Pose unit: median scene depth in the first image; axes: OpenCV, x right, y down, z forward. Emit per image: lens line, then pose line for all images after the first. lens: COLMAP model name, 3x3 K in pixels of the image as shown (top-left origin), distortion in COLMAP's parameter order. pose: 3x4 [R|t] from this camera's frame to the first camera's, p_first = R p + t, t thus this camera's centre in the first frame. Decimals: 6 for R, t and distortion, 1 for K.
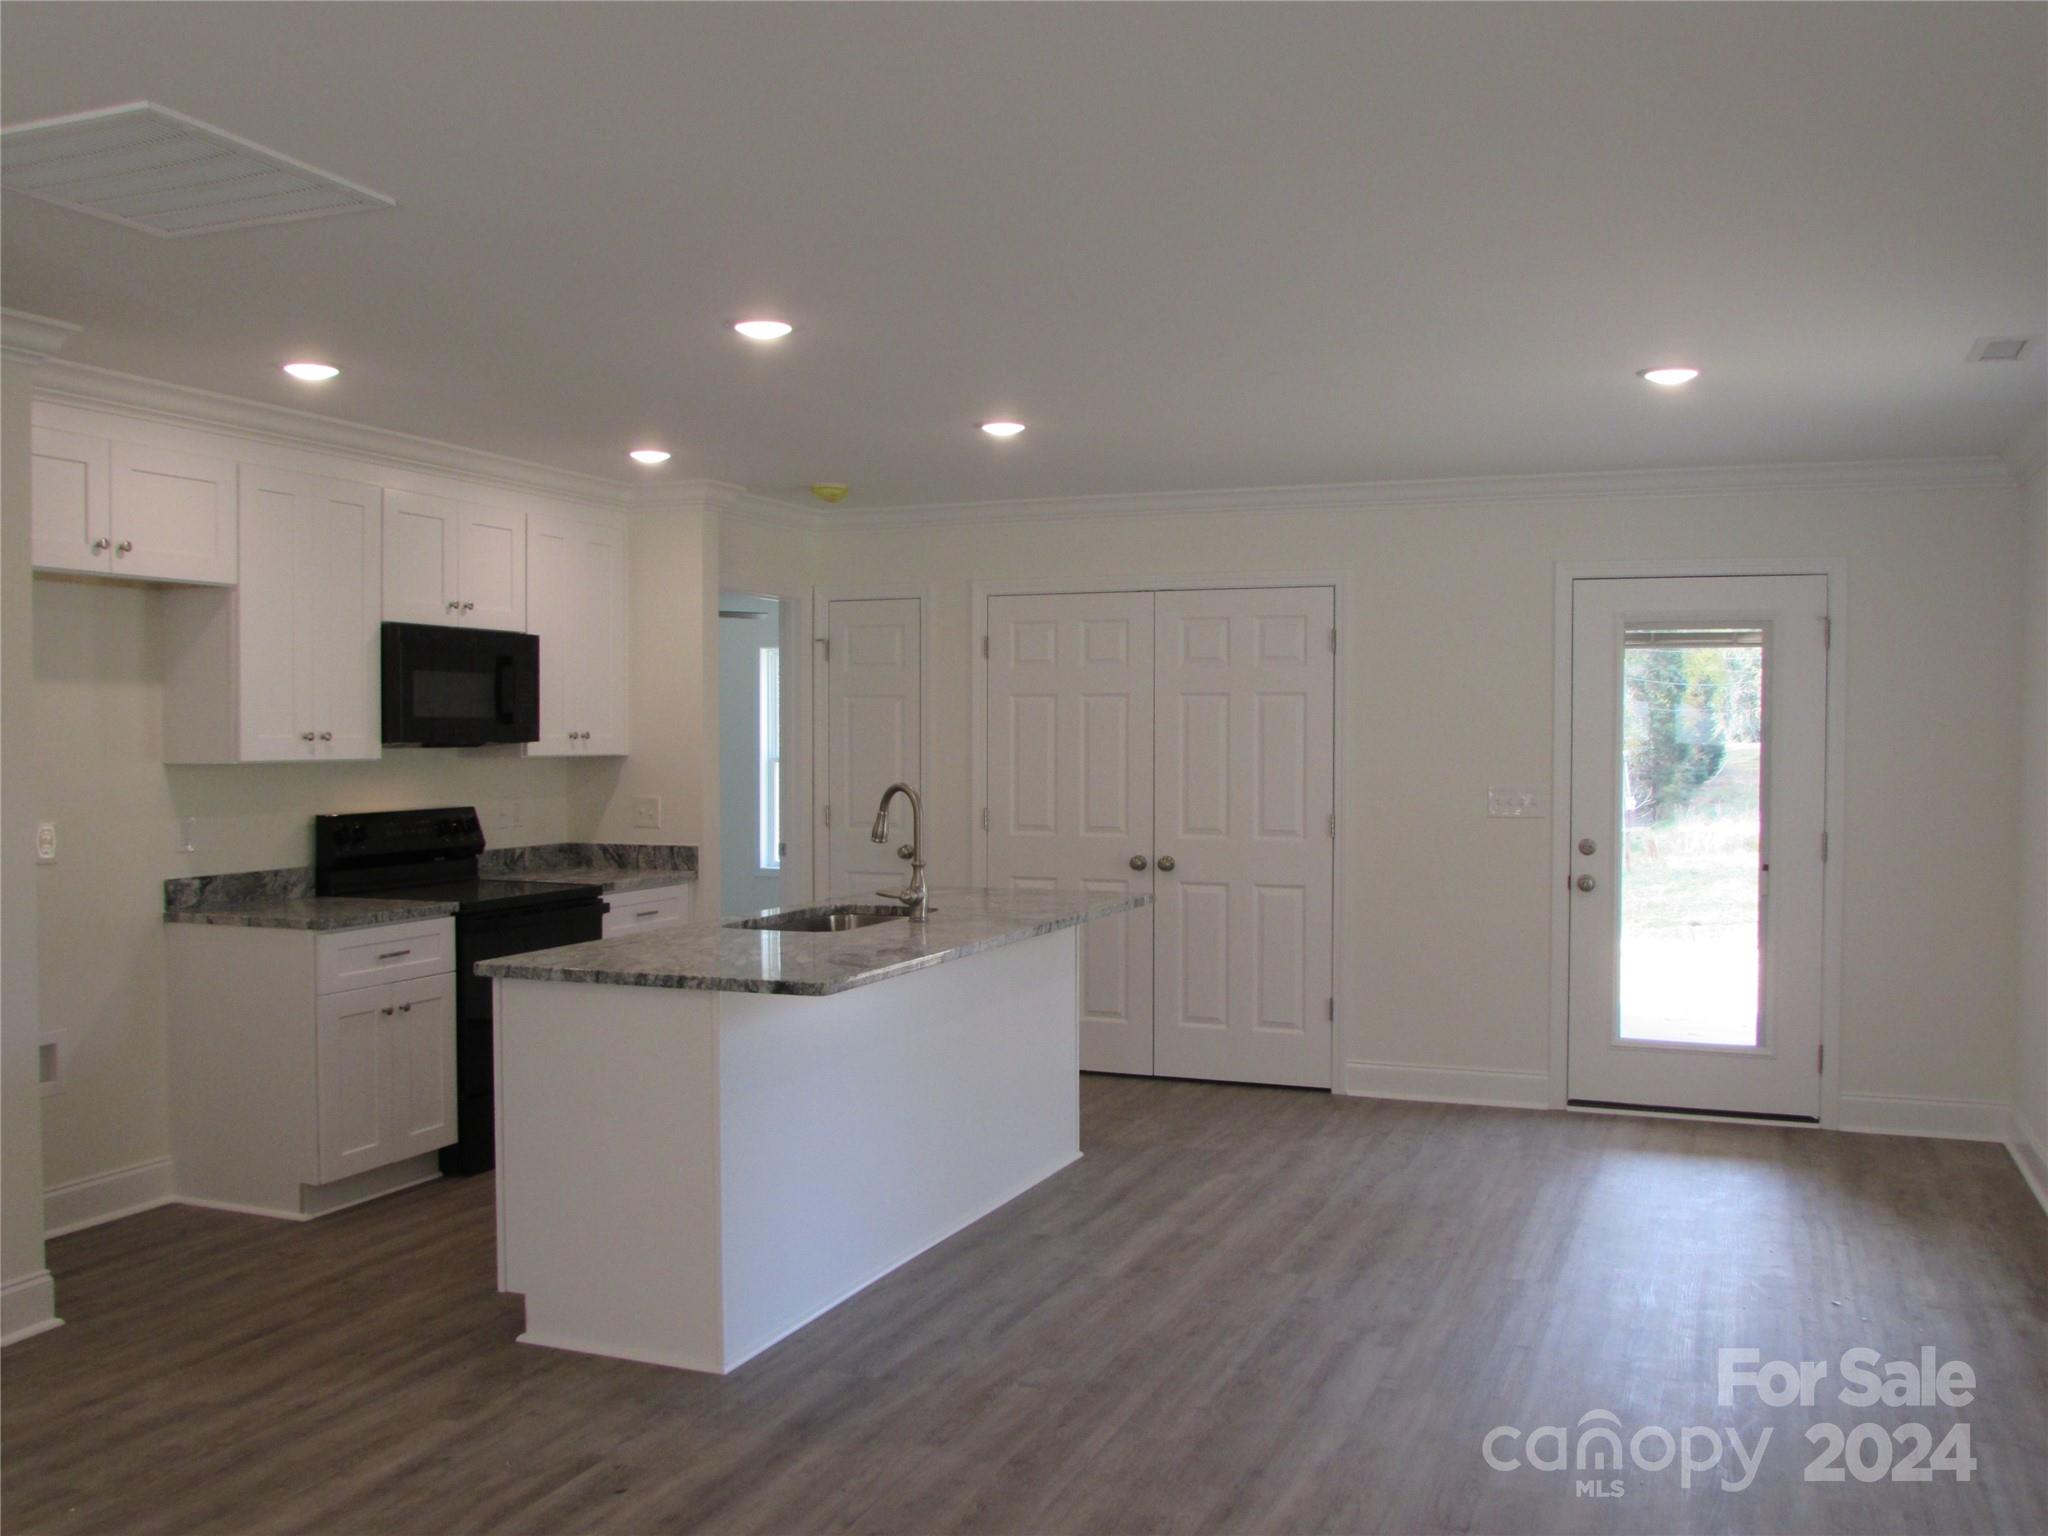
lens RADIAL K [[1791.2, 0, 1011.9], [0, 1791.2, 766.8], [0, 0, 1]] dist [-0.077423, 0.056783]
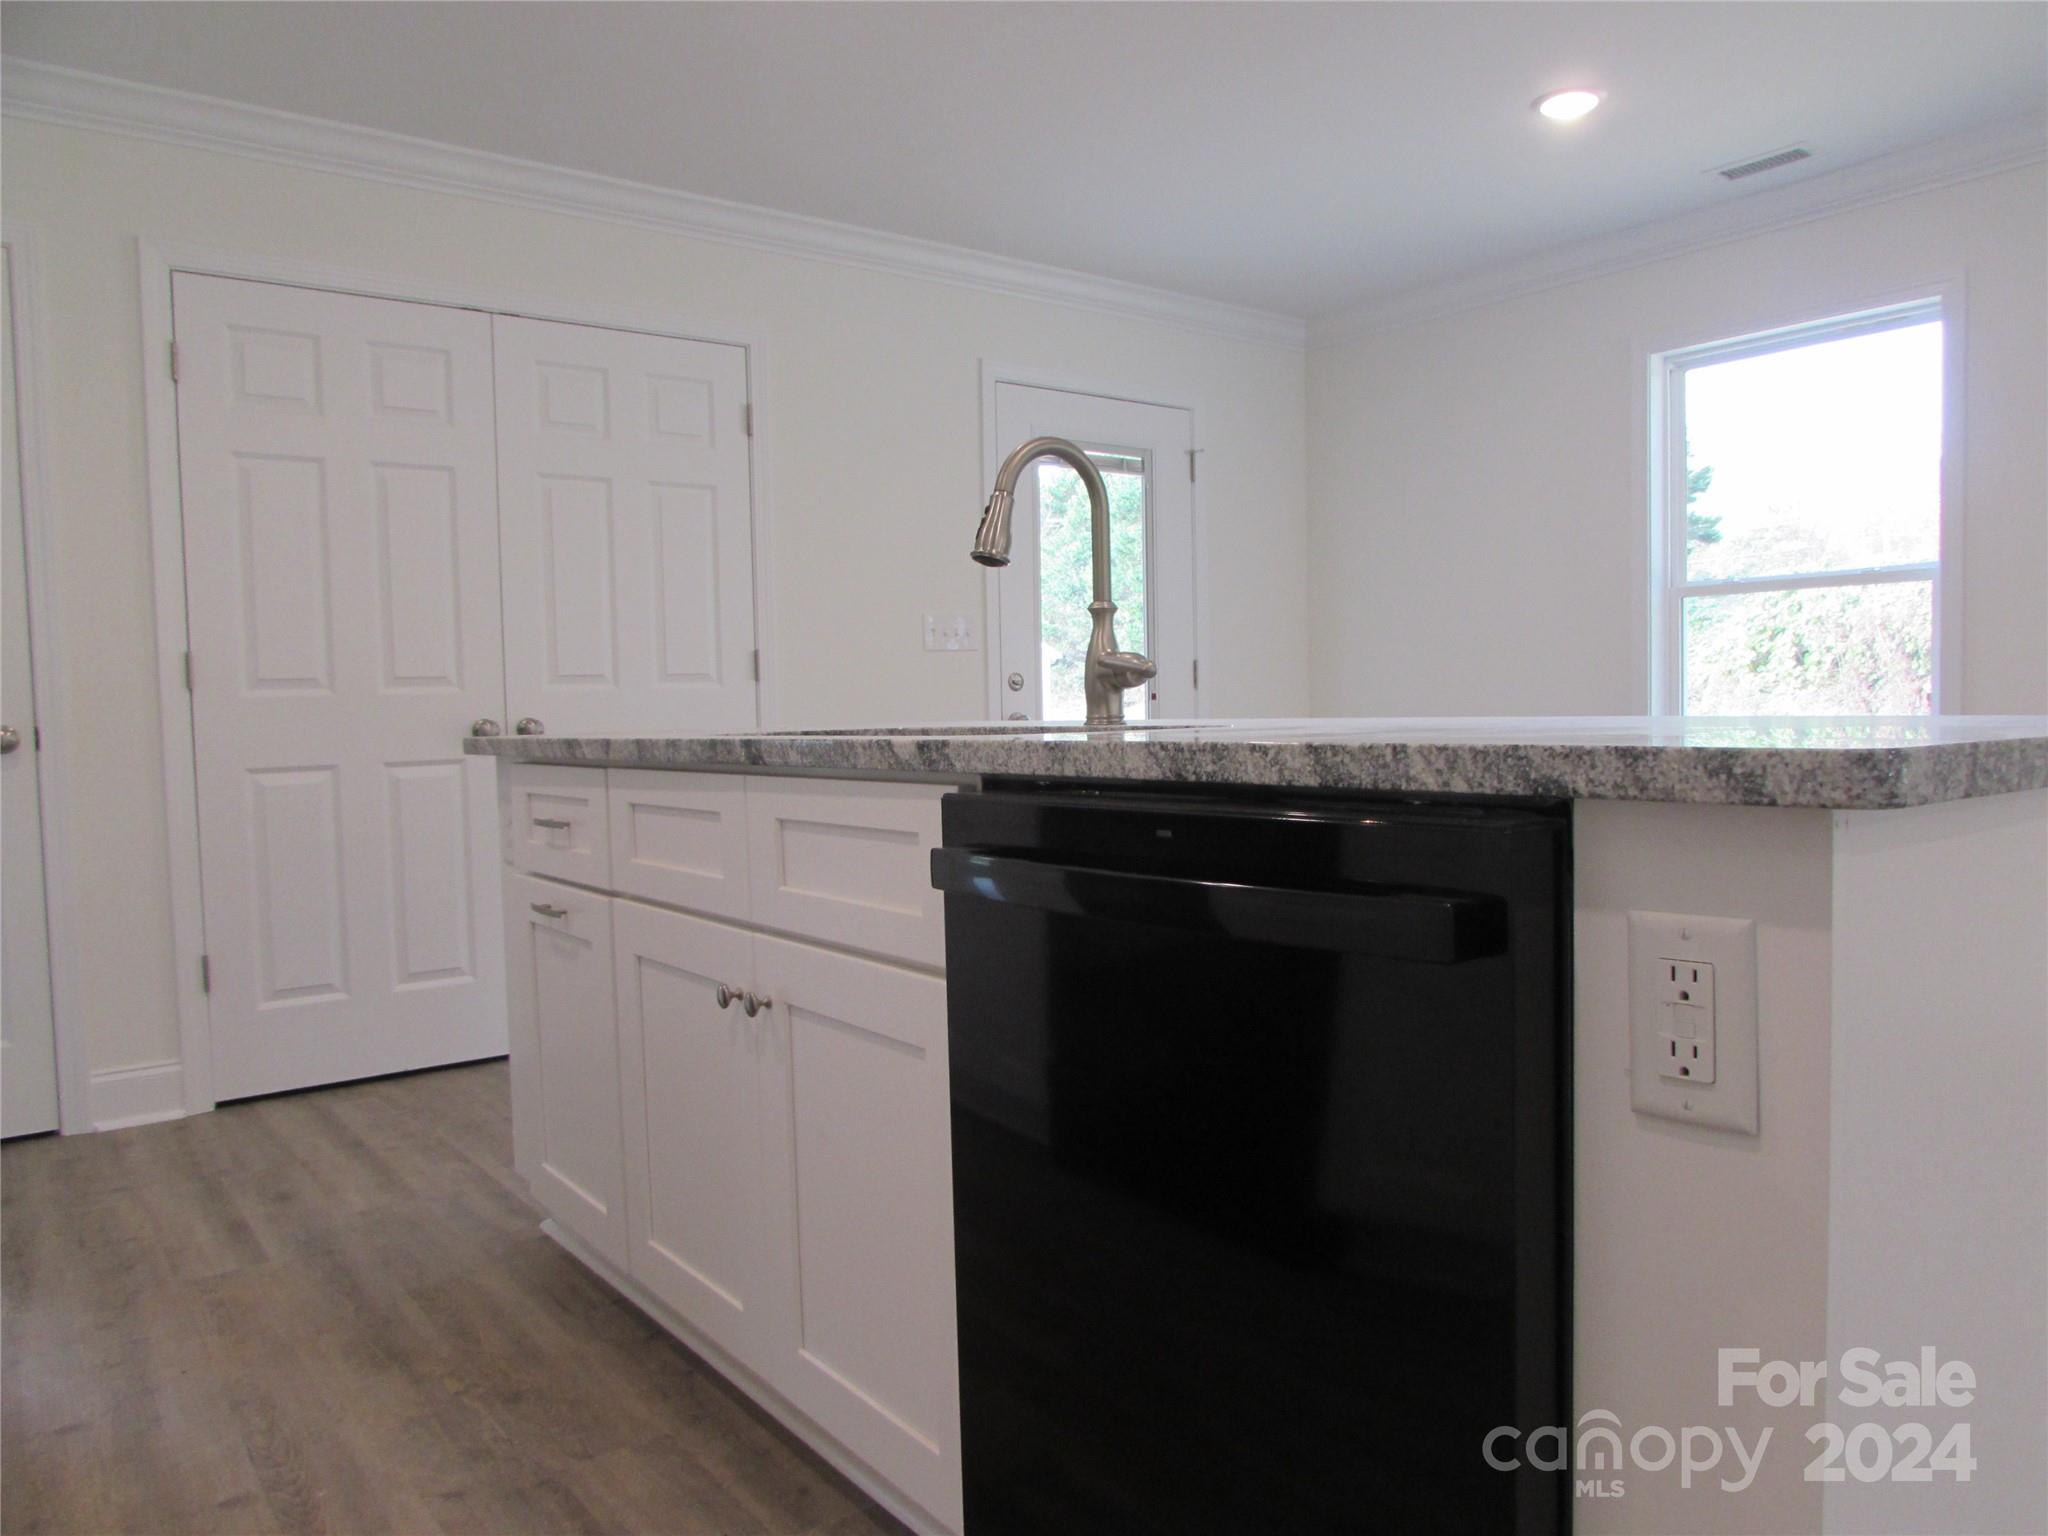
lens RADIAL K [[1438.7, 0, 1031.3], [0, 1438.7, 763.9], [0, 0, 1]] dist [-0.046349, 0.021167]
pose [[0.502878, -0.053306, 0.862712, -0.359452], [0.041278, 0.998439, 0.037631, 0.070629], [-0.863371, 0.016687, 0.504293, 0.738054]]
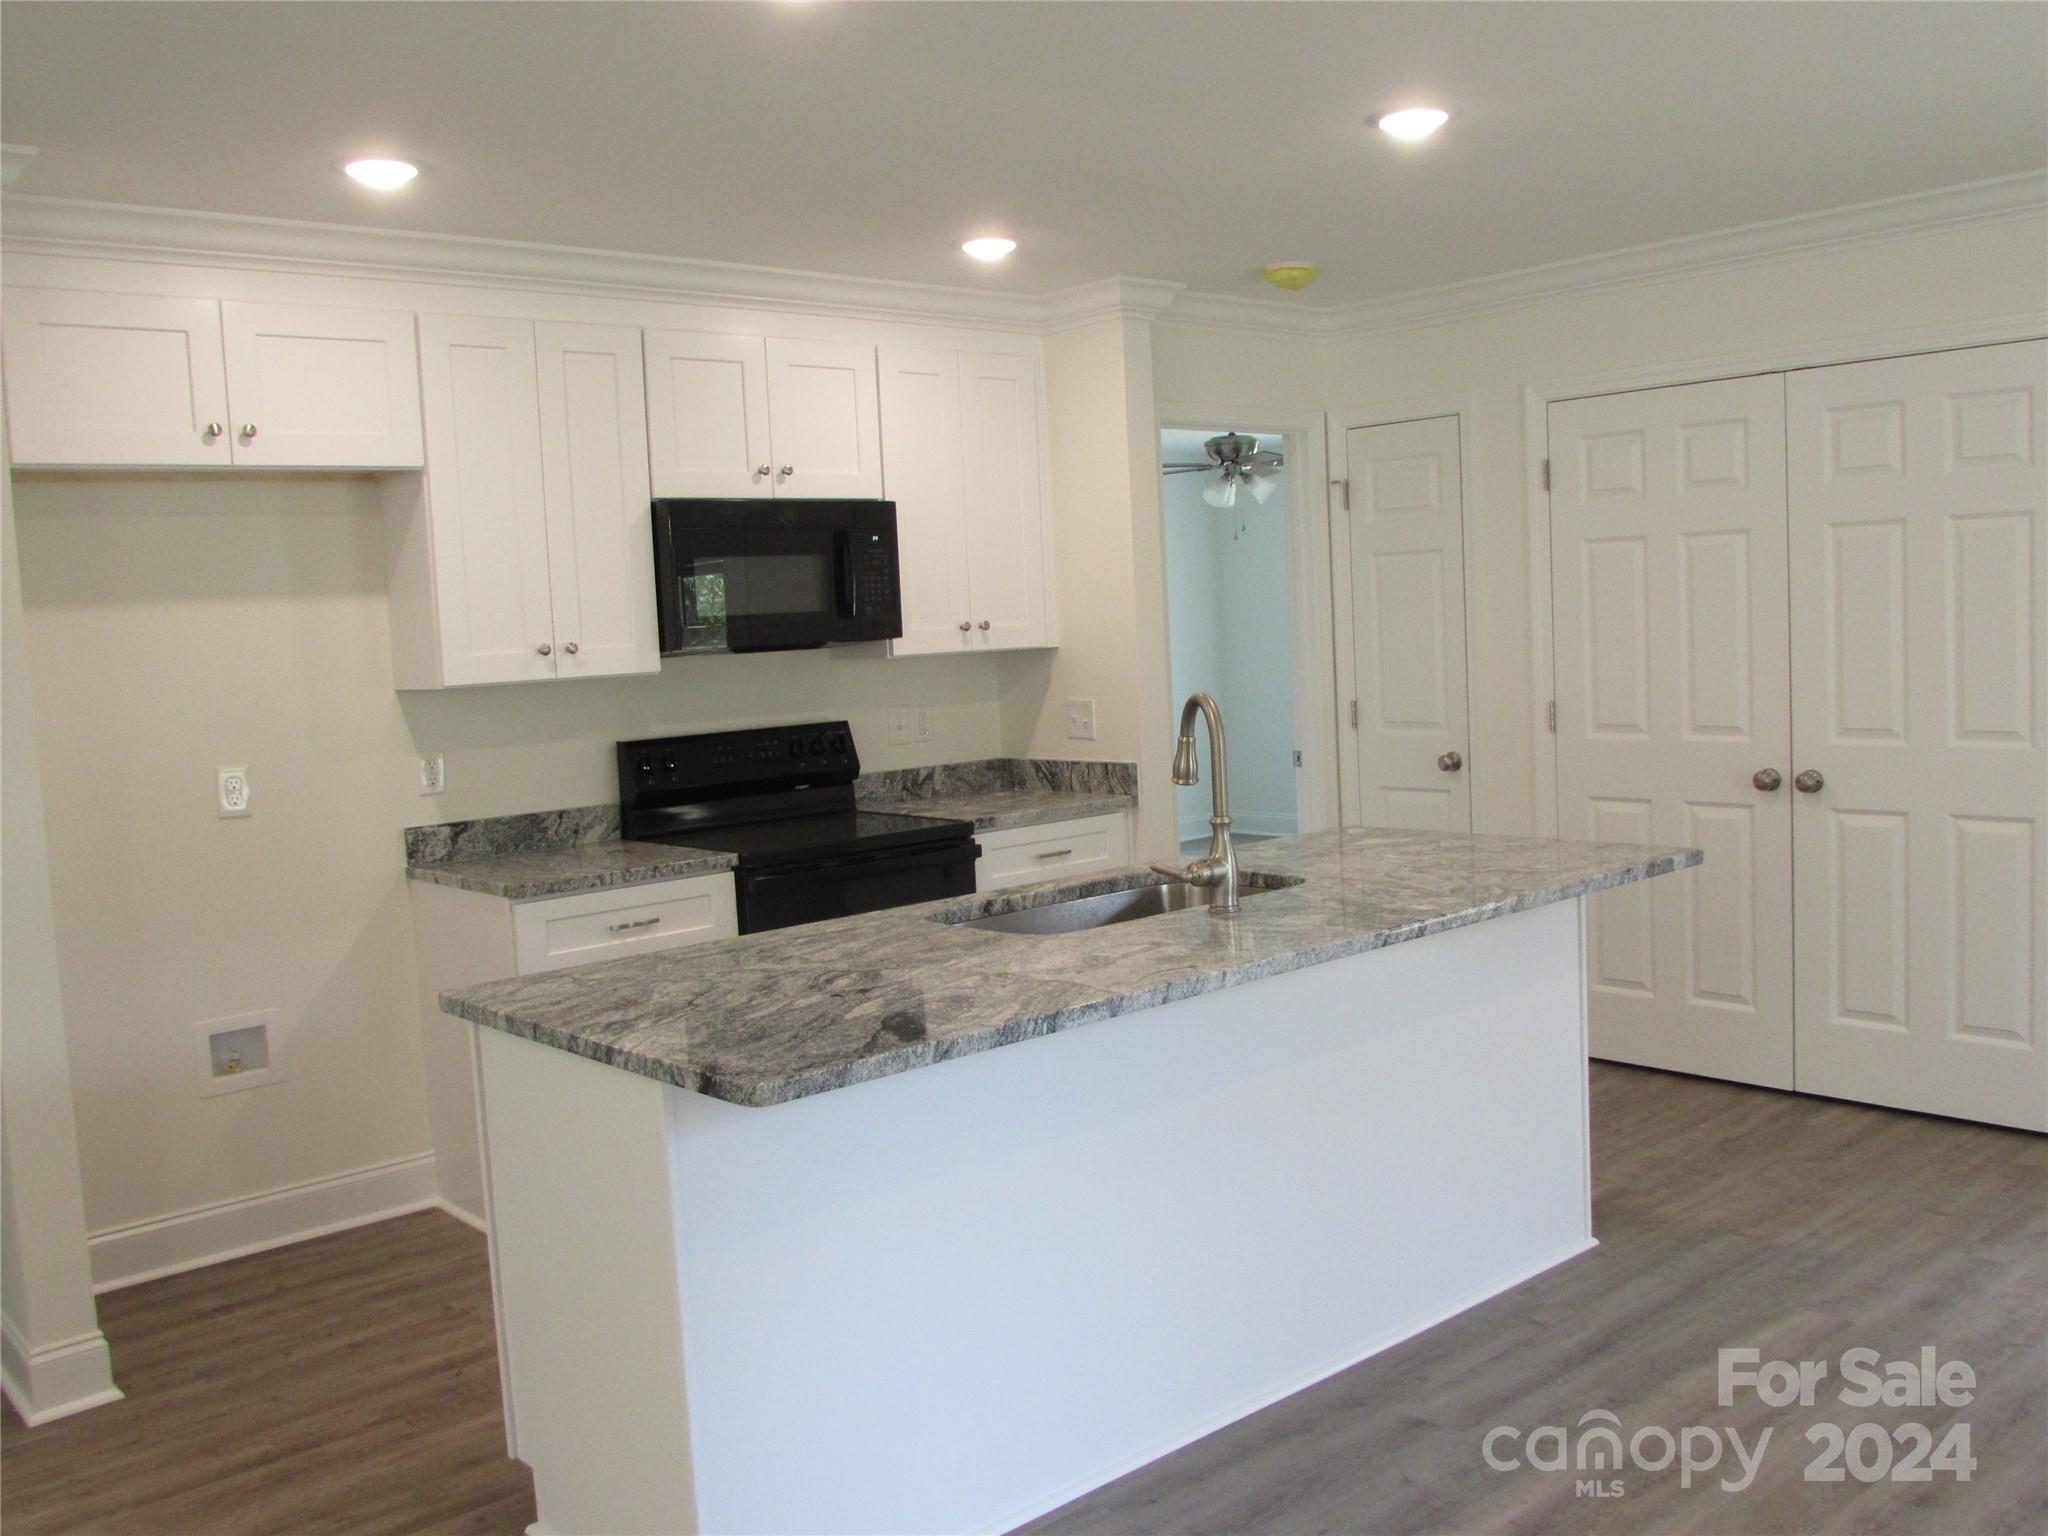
lens RADIAL K [[1791.2, 0, 1011.9], [0, 1791.2, 766.8], [0, 0, 1]] dist [-0.077423, 0.056783]
pose [[0.895619, -0.006367, -0.444776, 0.145652], [0.040302, 0.996946, 0.066884, -0.009385], [0.442992, -0.077828, 0.893141, 0.358649]]
